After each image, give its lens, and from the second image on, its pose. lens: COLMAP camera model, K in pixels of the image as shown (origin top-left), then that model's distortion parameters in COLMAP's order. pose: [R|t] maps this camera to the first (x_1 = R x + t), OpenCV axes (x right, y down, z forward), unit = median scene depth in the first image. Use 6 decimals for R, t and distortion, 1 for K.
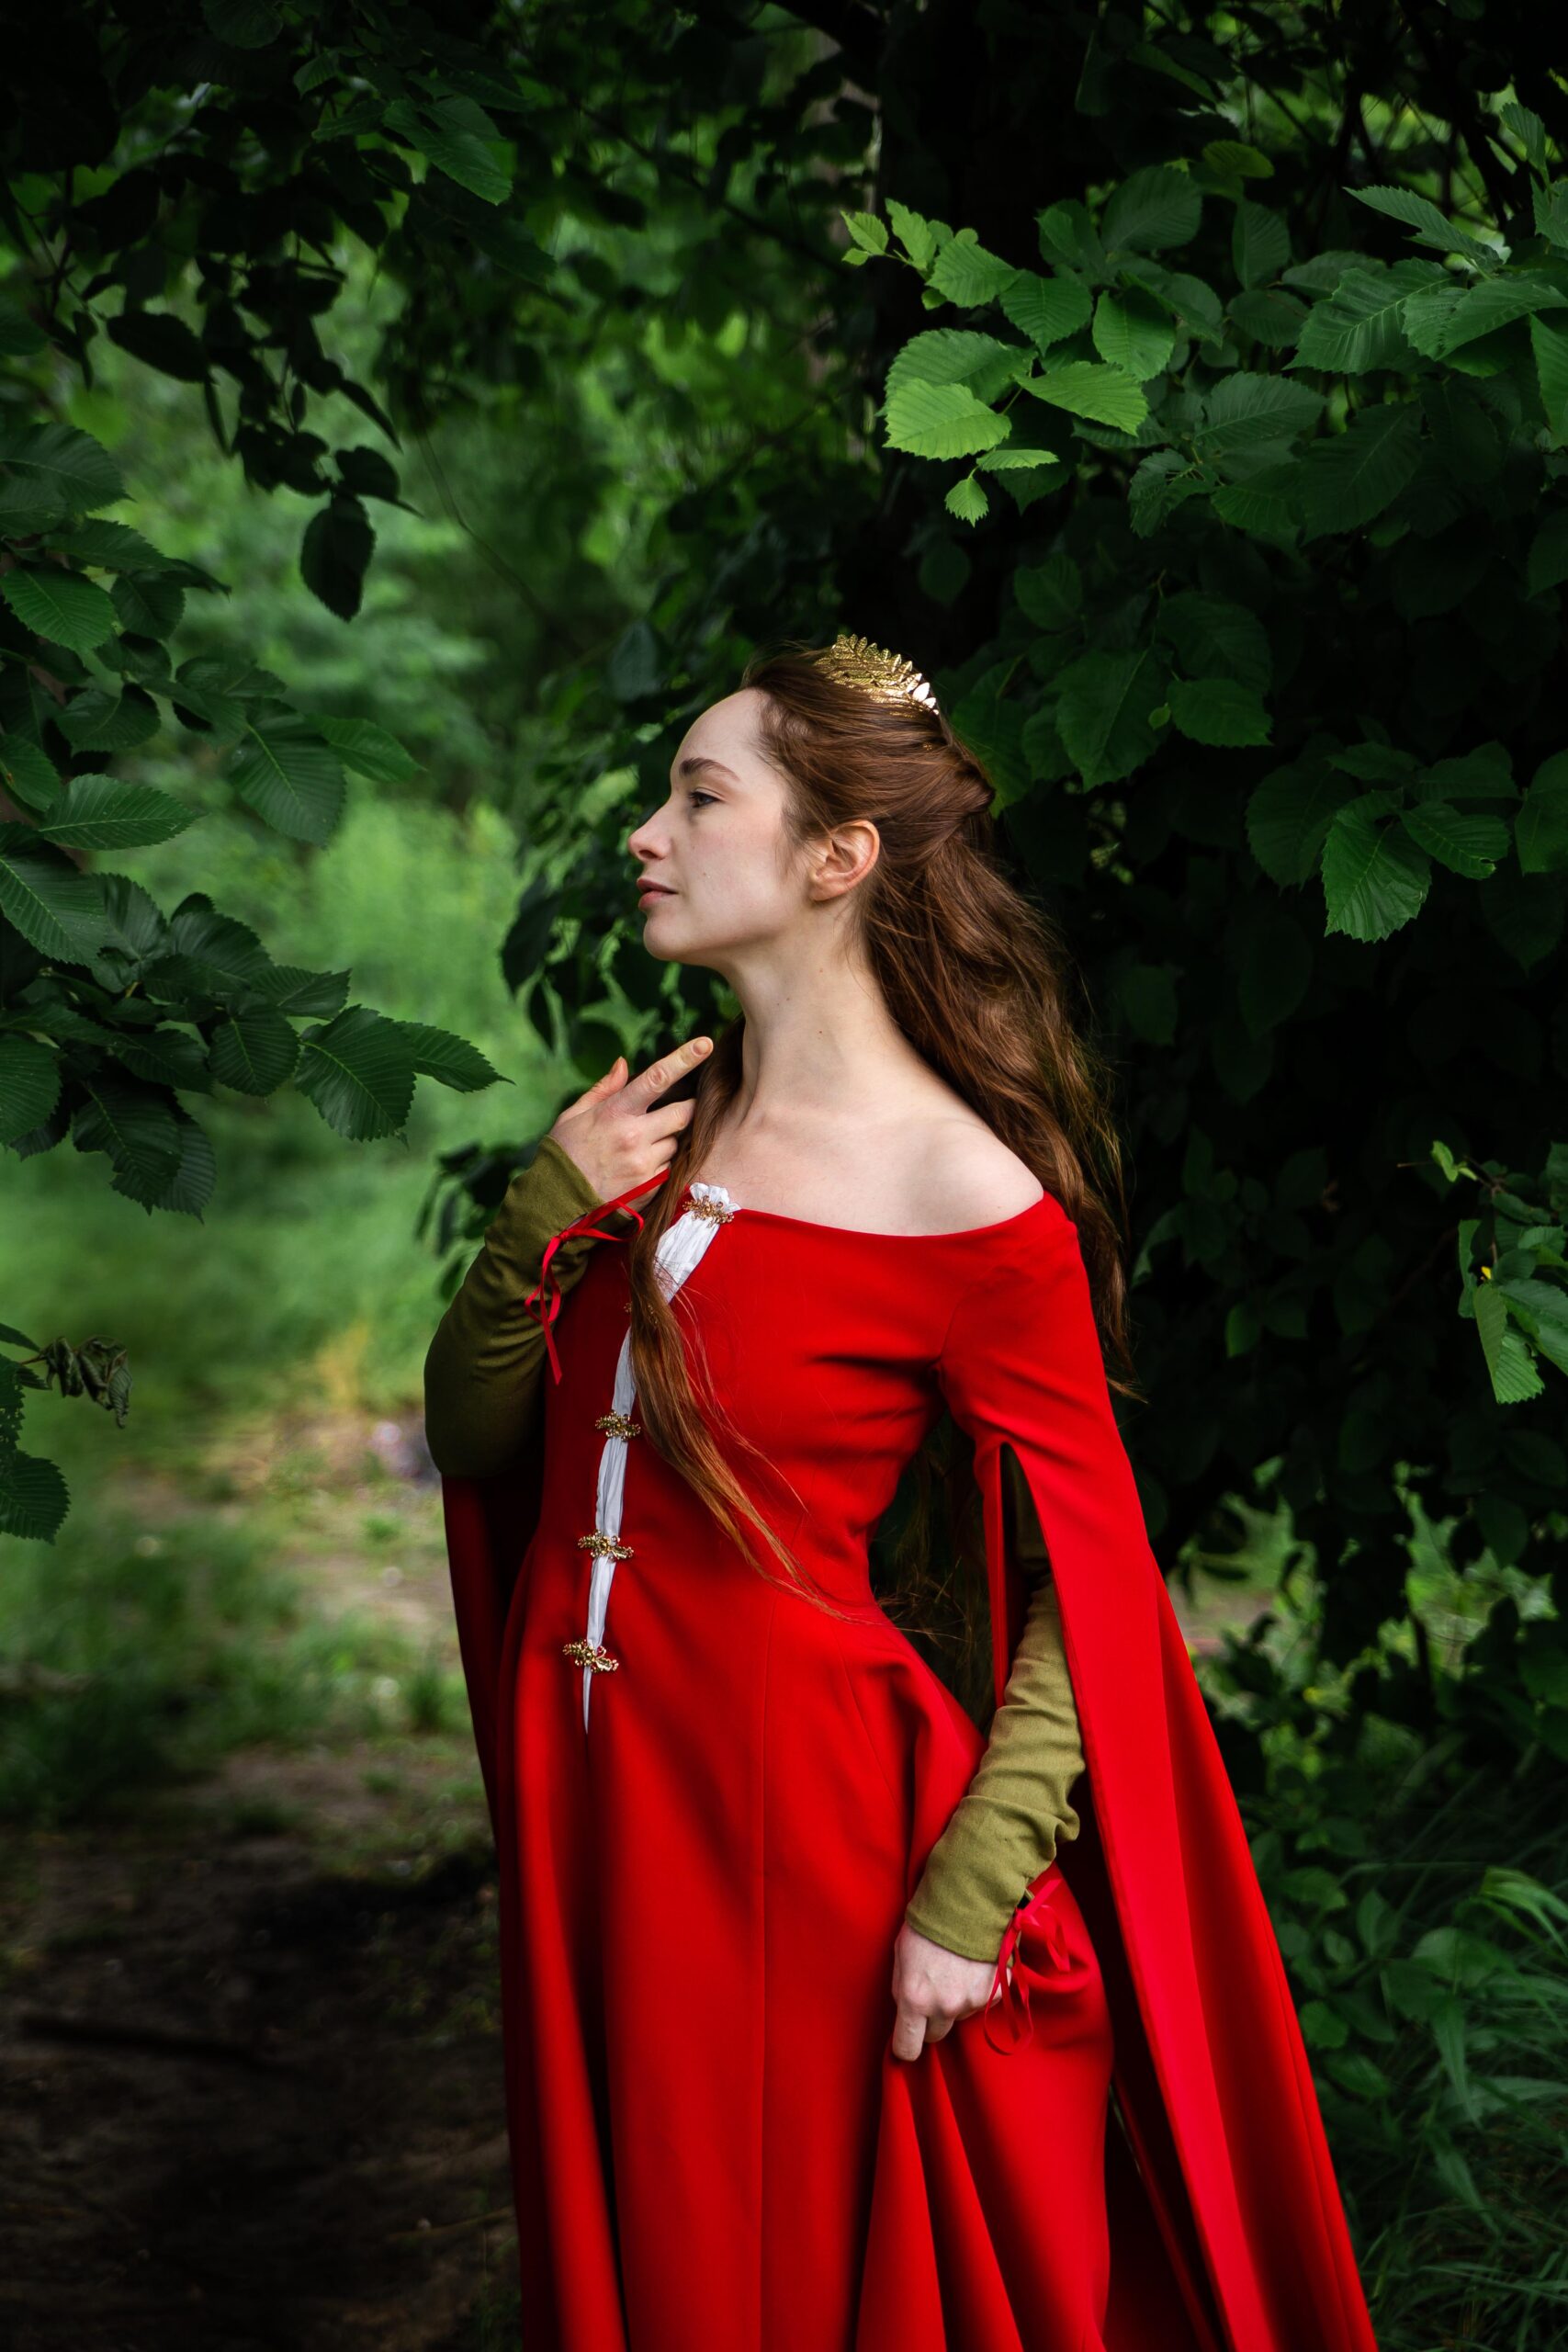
lens RADIAL K [[5019.0, 0, 830.5], [0, 5019.0, 1238.3], [0, 0, 1]] dist [0.344419, 0.028390]
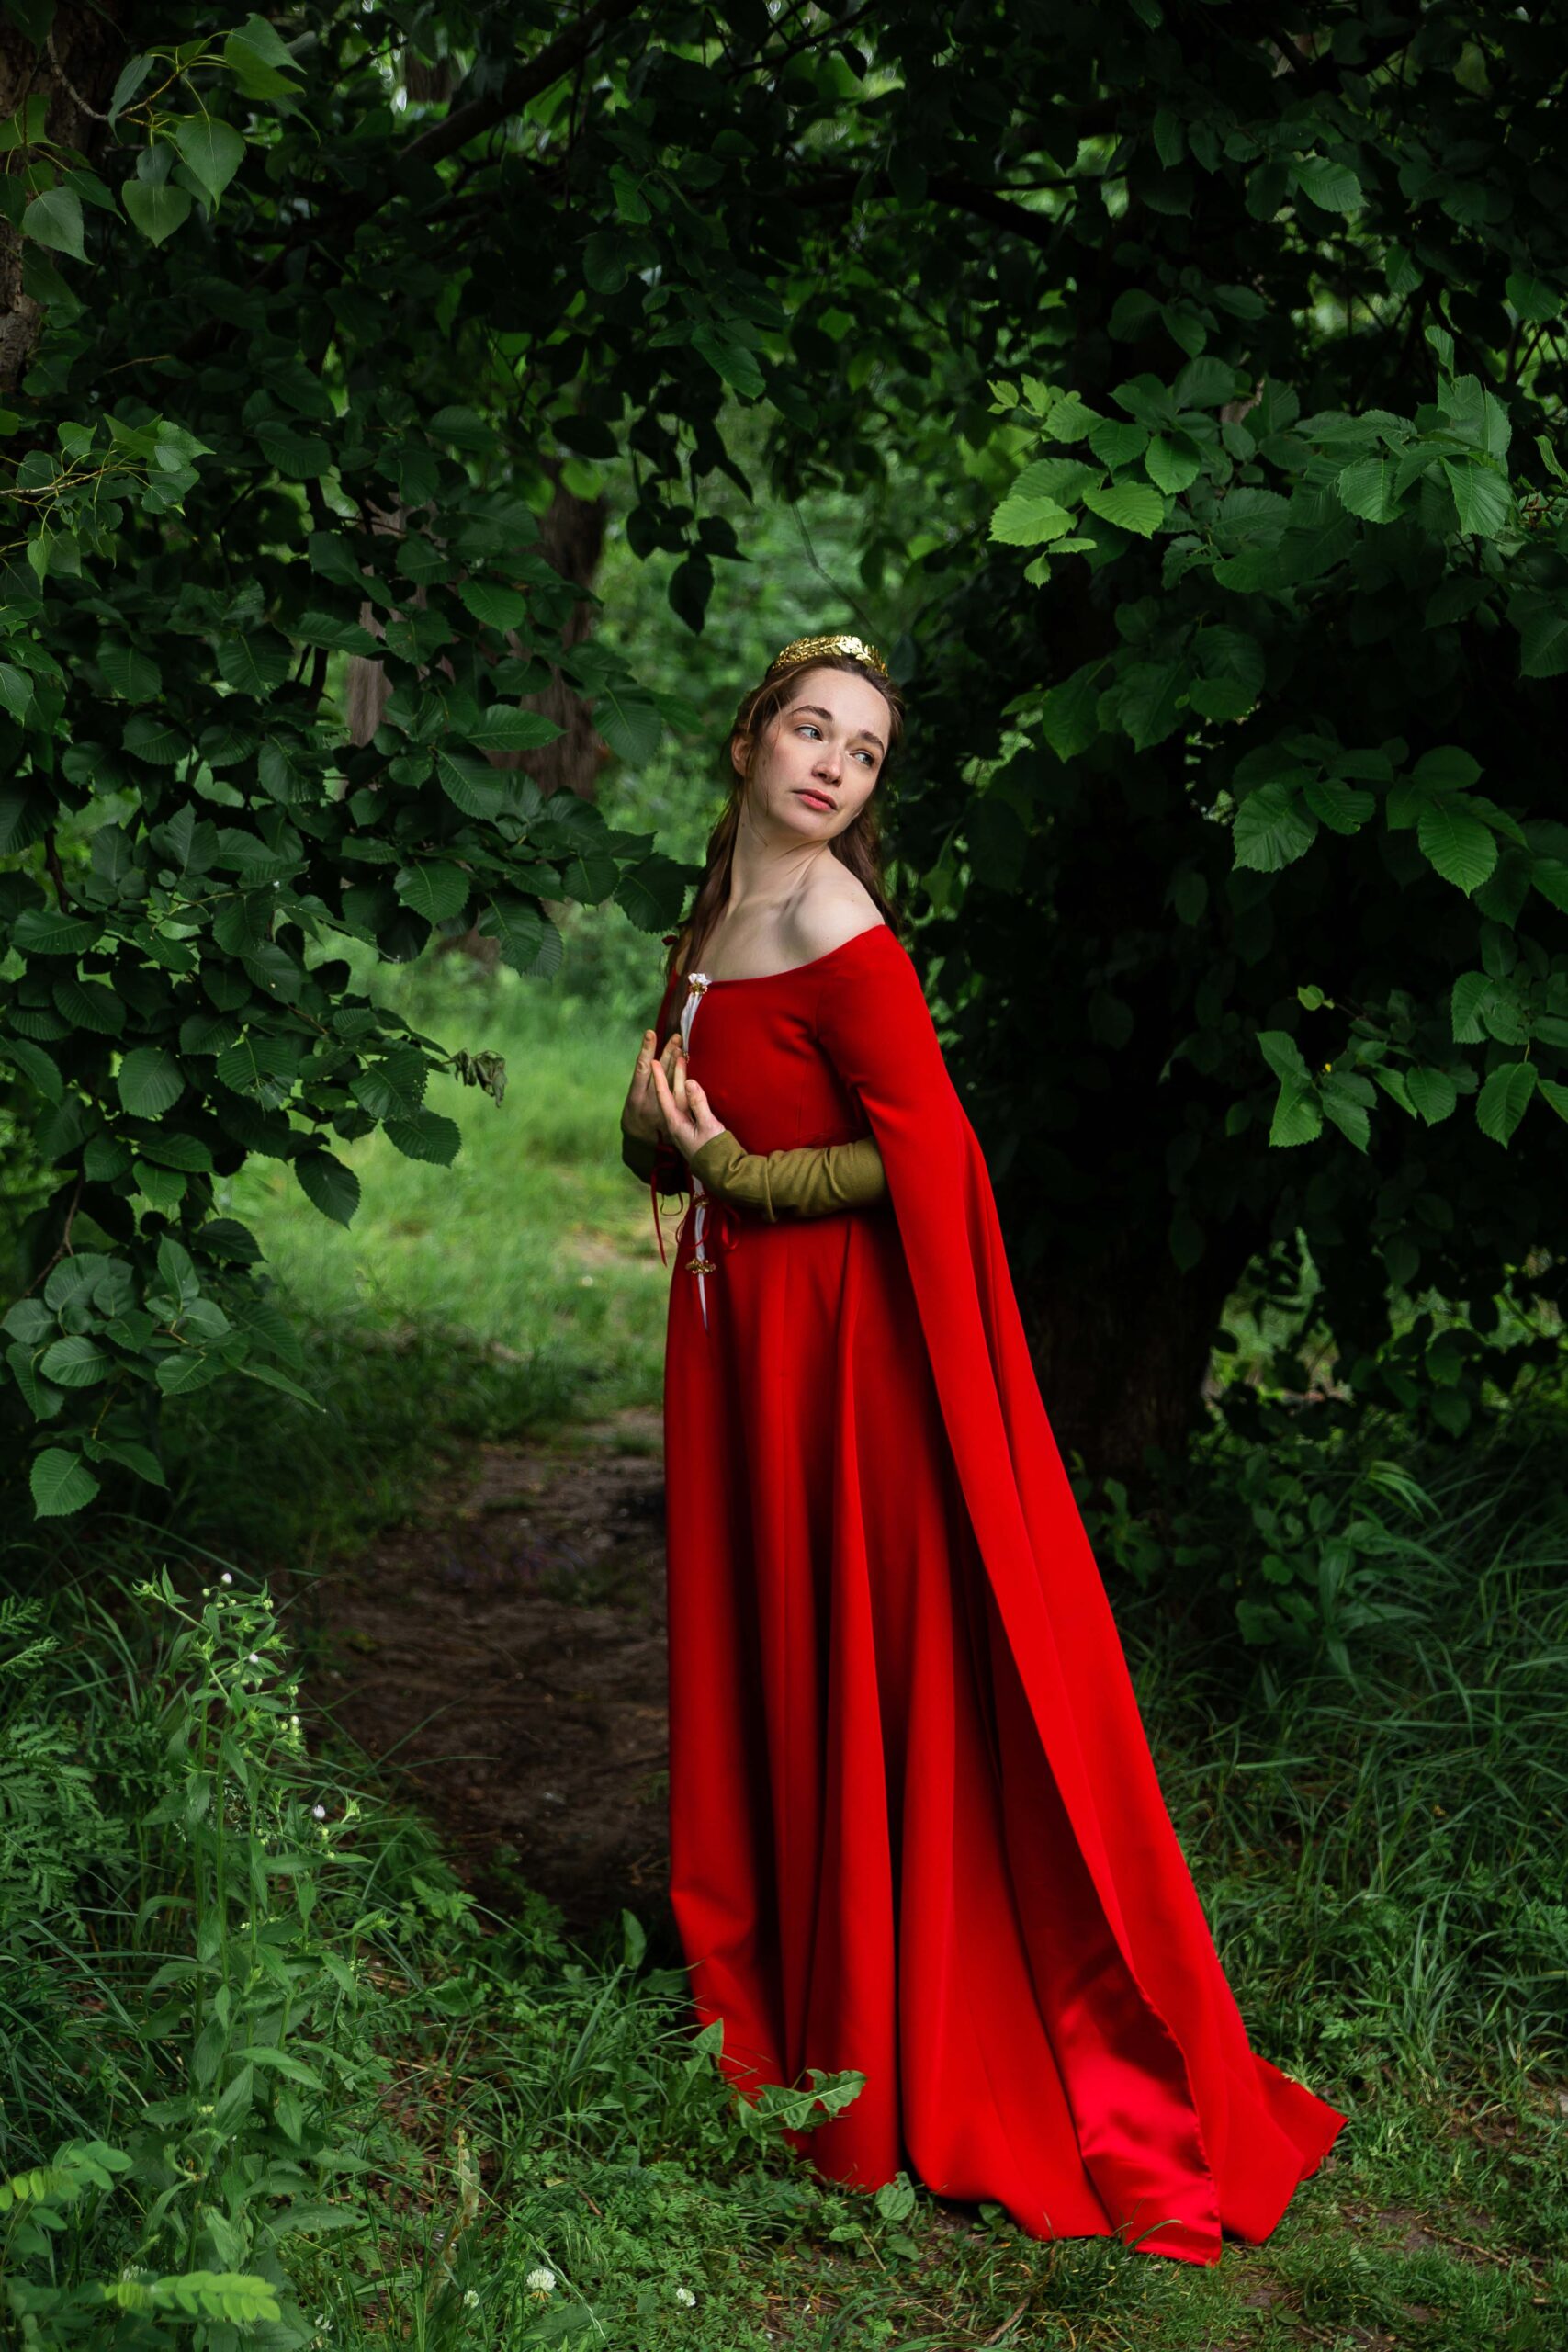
lens RADIAL K [[3953.9, 0, 784.0], [0, 3953.9, 1176.0], [0, 0, 1]] dist [0.069358, 0.178325]
pose [[0.993223, 0.059713, -0.099713, 0.074923], [-0.058528, 0.998177, 0.014766, 0.032970], [0.100413, -0.008830, 0.994907, -0.246895]]
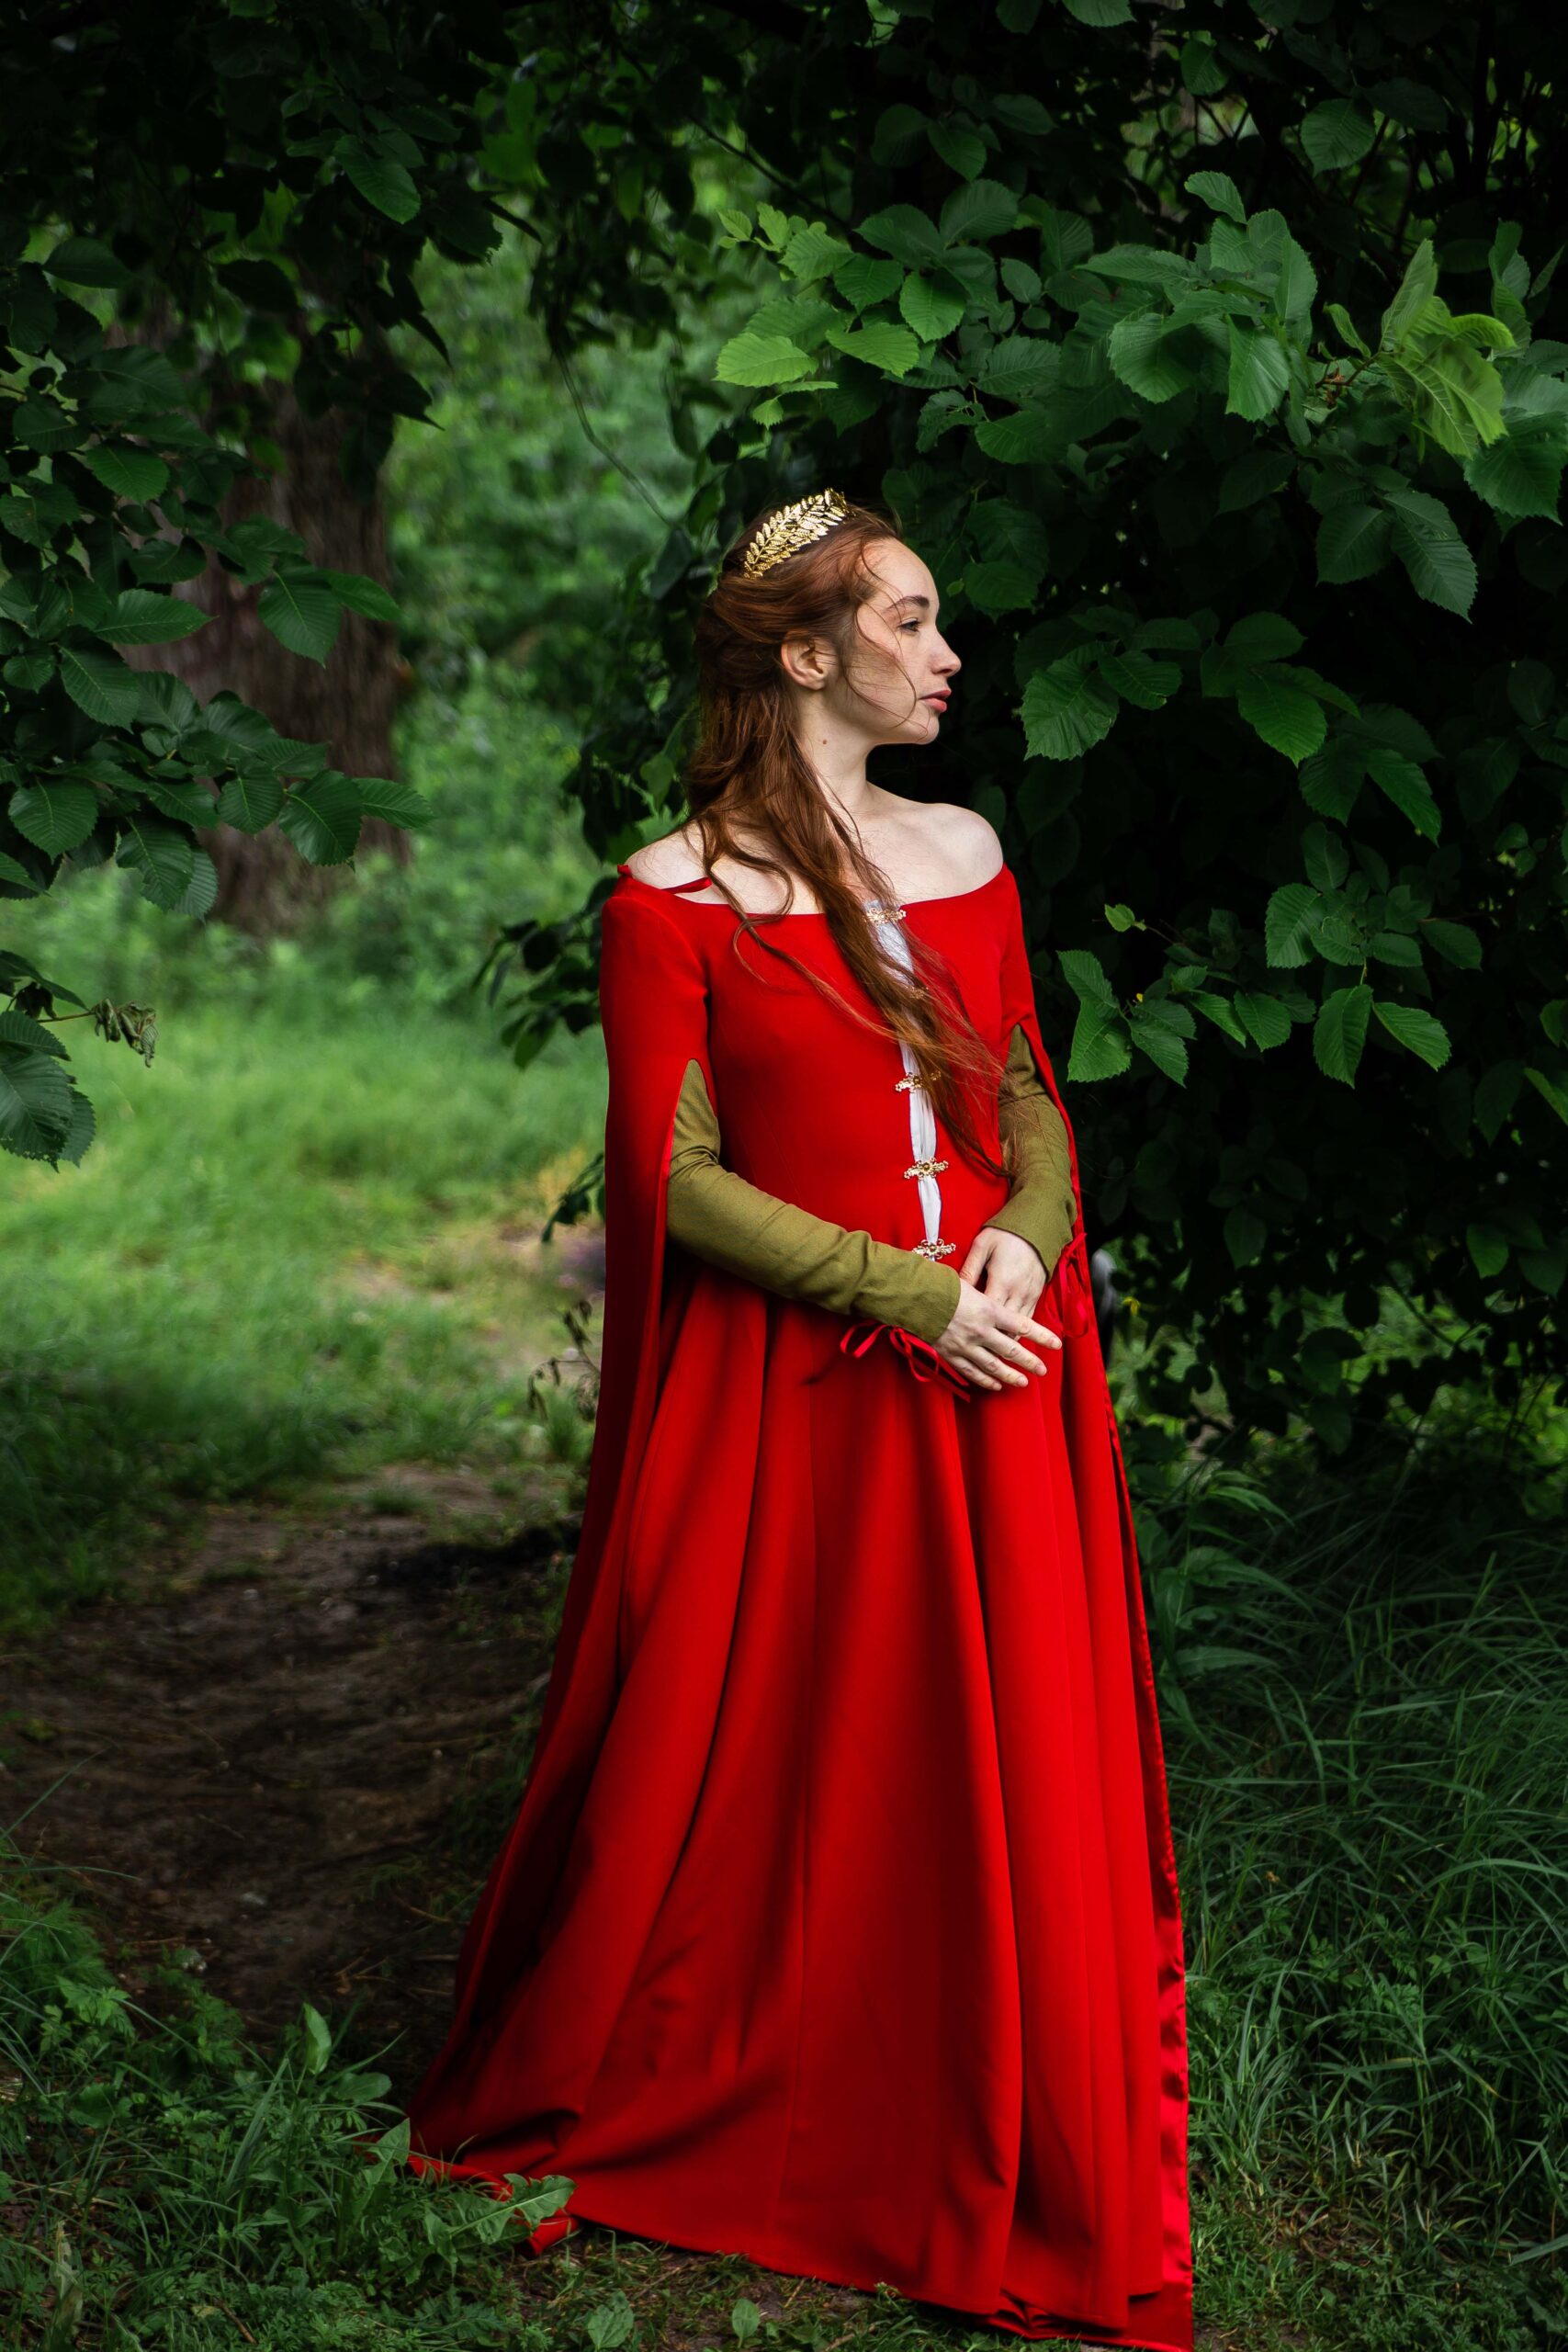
lens RADIAL K [[4999.4, 0, 784.0], [0, 4999.4, 1176.0], [0, 0, 1]] dist [0.243644, -0.393458]
pose [[0.995853, 0.042537, -0.080425, 0.136944], [-0.042180, 0.999091, 0.006130, 0.047988], [0.080612, -0.002712, 0.996742, -0.341873]]
